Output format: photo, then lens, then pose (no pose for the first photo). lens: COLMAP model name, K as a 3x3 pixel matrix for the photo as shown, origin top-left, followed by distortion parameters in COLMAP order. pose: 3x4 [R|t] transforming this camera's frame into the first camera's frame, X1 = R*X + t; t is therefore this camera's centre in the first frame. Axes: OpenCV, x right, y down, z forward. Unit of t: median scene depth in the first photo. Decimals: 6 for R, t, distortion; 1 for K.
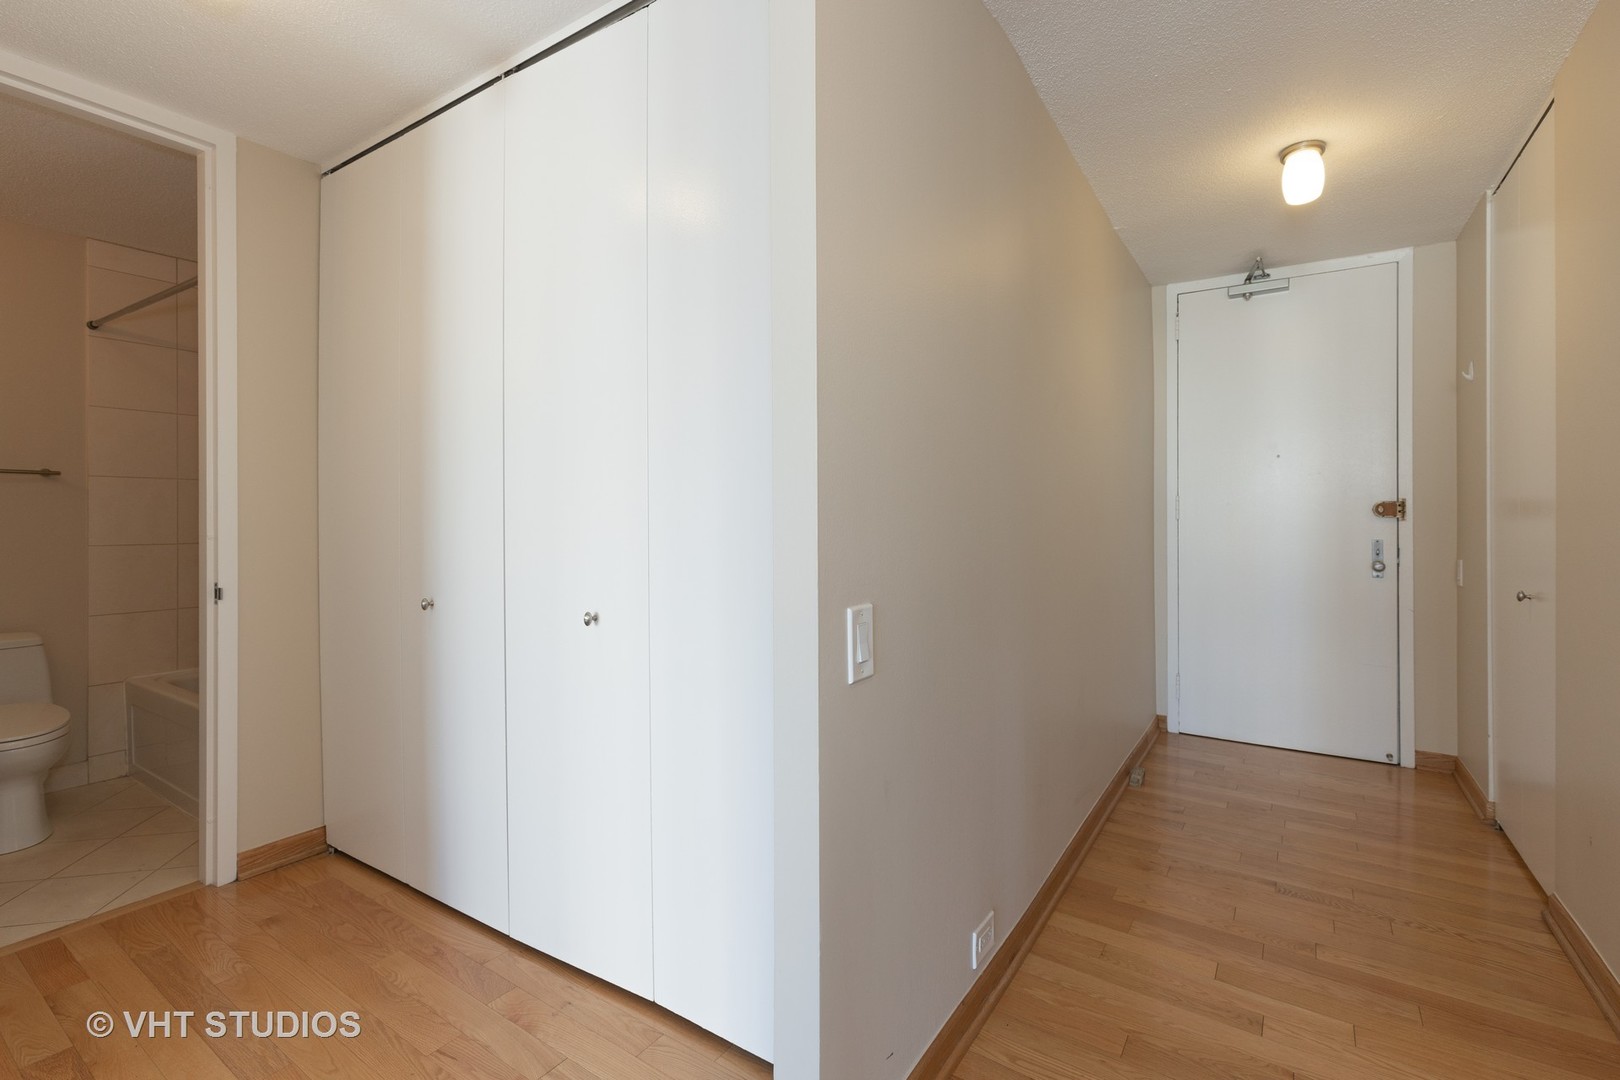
lens RADIAL K [[737.4, 0, 812.4], [0, 737.4, 526.4], [0, 0, 1]] dist [0.004007, 0.000405]
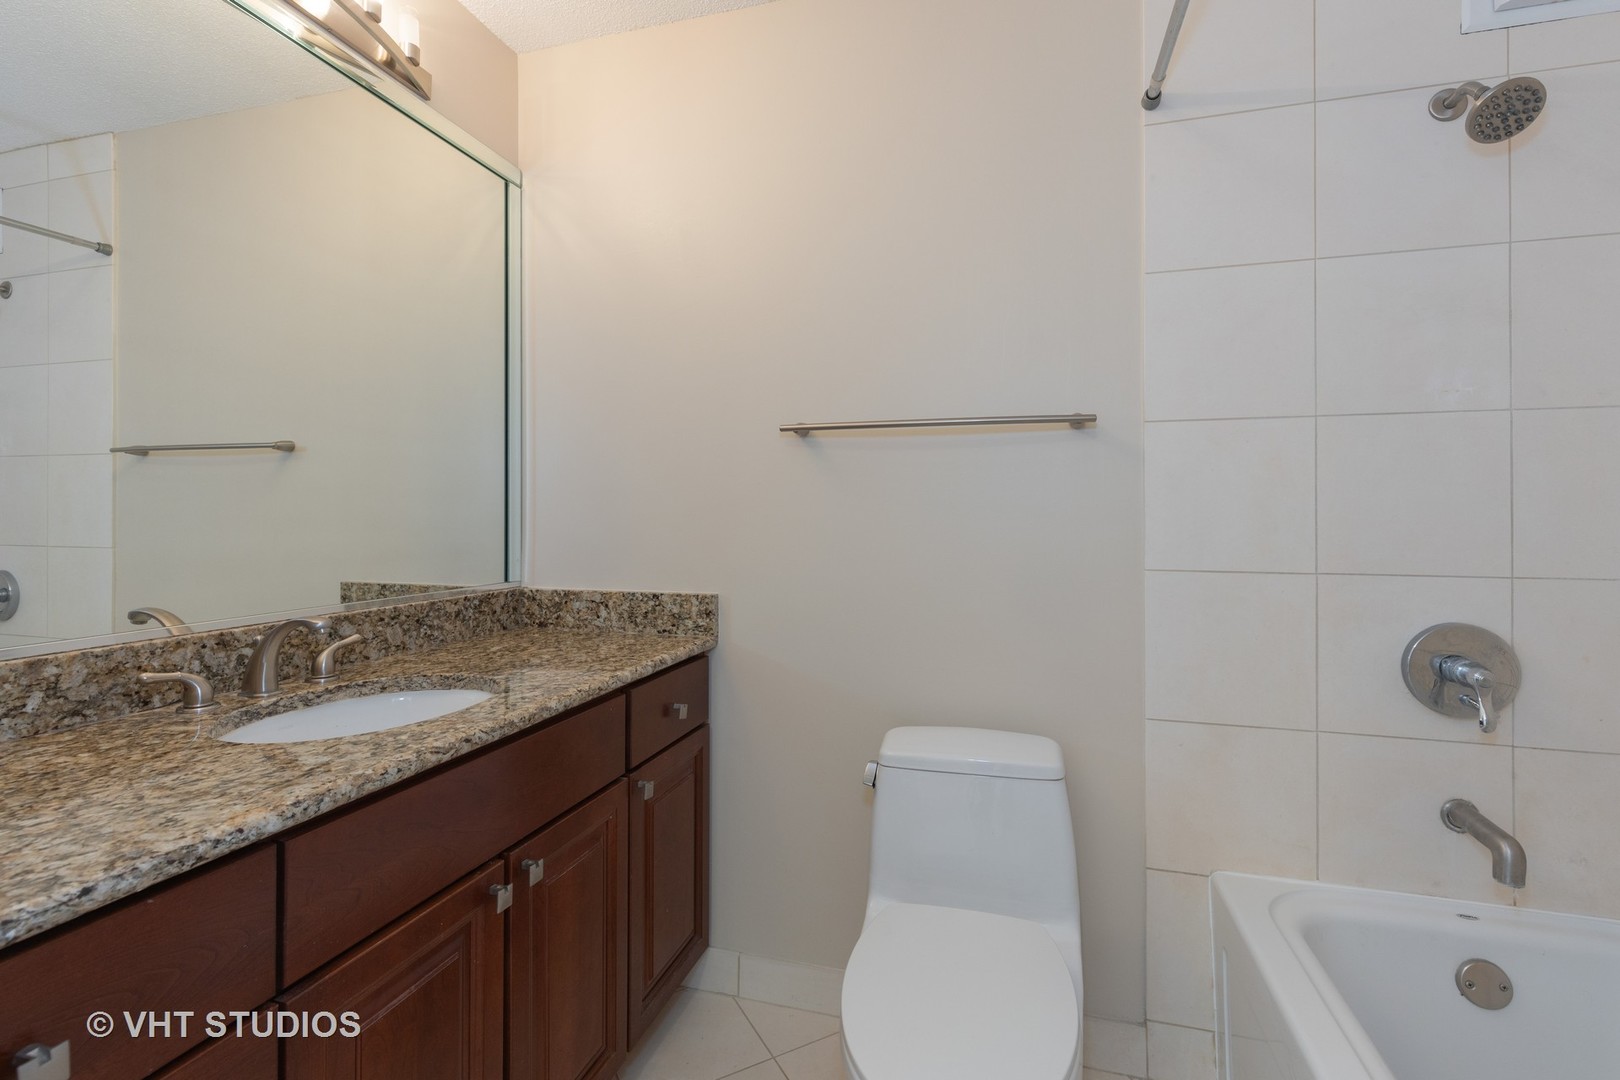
lens RADIAL K [[737.4, 0, 814.0], [0, 737.4, 531.5], [0, 0, 1]] dist [0.004007, 0.000405]
pose [[0.298535, -0.005045, -0.954385, -0.591357], [-0.001102, 0.999984, -0.005631, 0.005117], [0.954398, 0.002733, 0.298524, 0.657821]]
